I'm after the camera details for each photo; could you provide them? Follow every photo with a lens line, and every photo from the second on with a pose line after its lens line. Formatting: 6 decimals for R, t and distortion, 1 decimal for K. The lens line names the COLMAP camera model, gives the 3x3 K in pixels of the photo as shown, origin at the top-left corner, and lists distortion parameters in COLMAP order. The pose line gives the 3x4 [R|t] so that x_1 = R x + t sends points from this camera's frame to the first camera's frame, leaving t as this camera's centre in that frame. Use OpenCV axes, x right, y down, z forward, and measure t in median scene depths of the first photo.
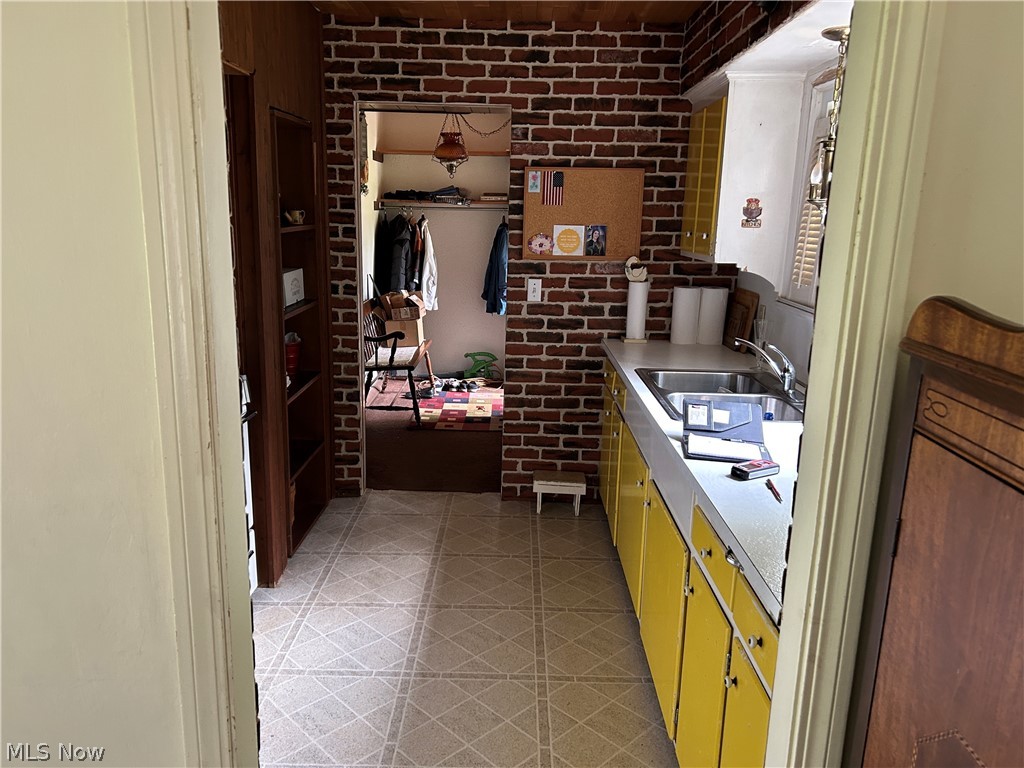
lens RADIAL K [[771.8, 0, 512.0], [0, 771.8, 384.0], [0, 0, 1]] dist [0.054939, -0.002492]
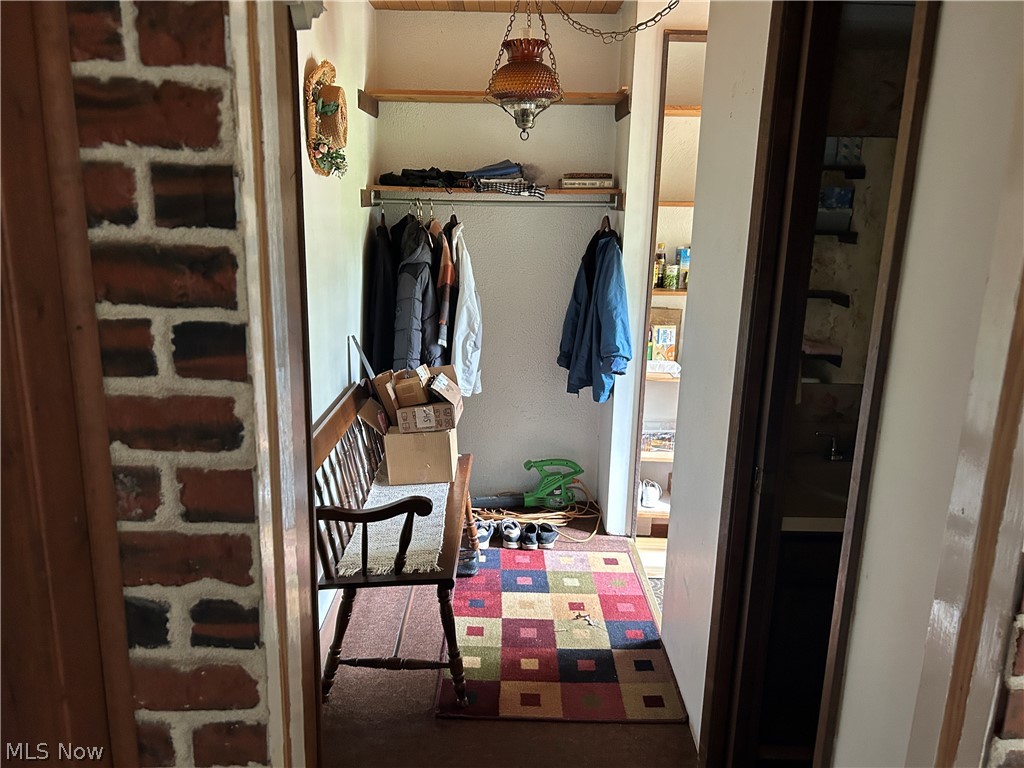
lens RADIAL K [[771.8, 0, 512.0], [0, 771.8, 384.0], [0, 0, 1]] dist [0.054939, -0.002492]
pose [[0.999960, -0.001904, 0.008776, -0.085706], [0.001792, 0.999917, 0.012741, -0.117404], [-0.008800, -0.012725, 0.999880, 0.501466]]
